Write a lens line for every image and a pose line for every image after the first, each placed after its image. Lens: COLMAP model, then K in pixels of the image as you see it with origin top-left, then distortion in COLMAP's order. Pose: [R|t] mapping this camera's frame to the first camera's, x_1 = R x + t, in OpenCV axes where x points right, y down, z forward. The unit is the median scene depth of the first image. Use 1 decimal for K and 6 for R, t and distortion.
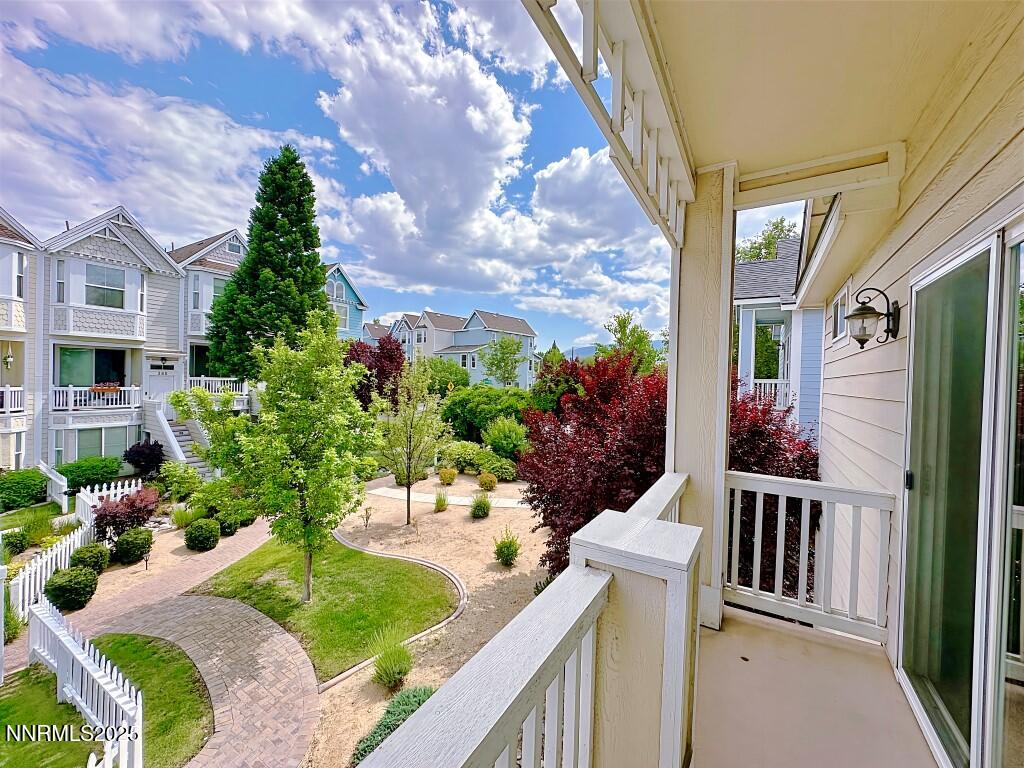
lens RADIAL K [[413.7, 0, 511.8], [0, 413.7, 383.1], [0, 0, 1]] dist [0.000069, 0.000275]
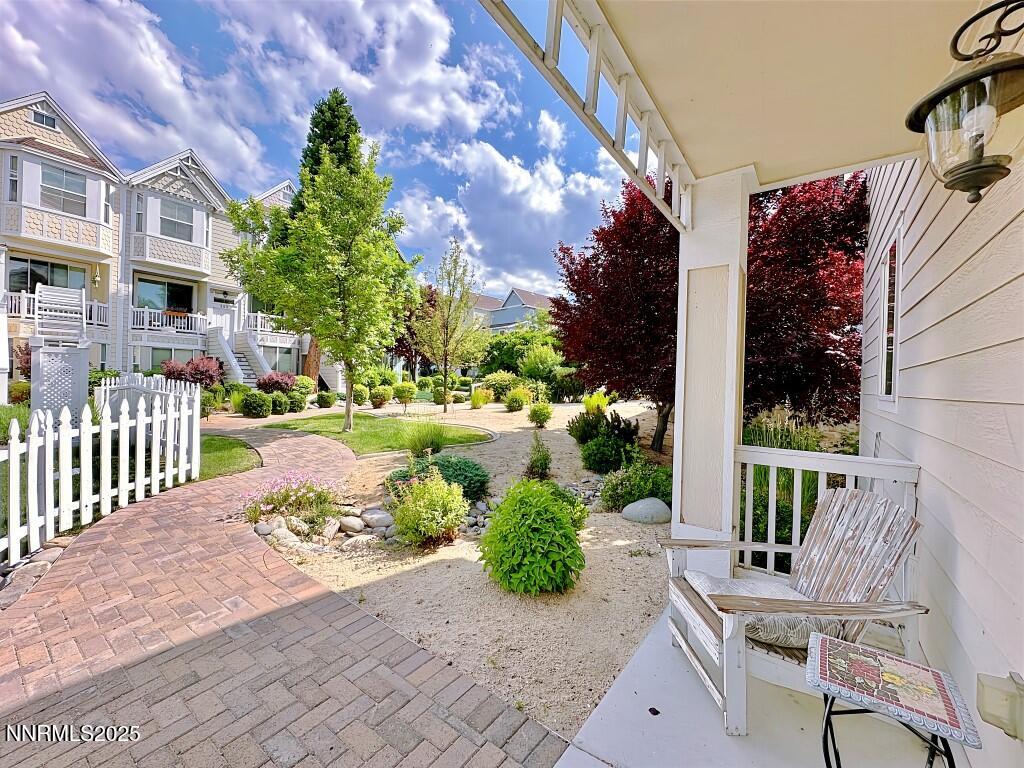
lens RADIAL K [[413.1, 0, 513.9], [0, 413.1, 383.3], [0, 0, 1]] dist [-0.001359, -0.000325]
pose [[0.995998, -0.001367, -0.089368, 0.008986], [0.000068, 0.999894, -0.014546, 0.206026], [0.089379, 0.014482, 0.995892, -0.006456]]
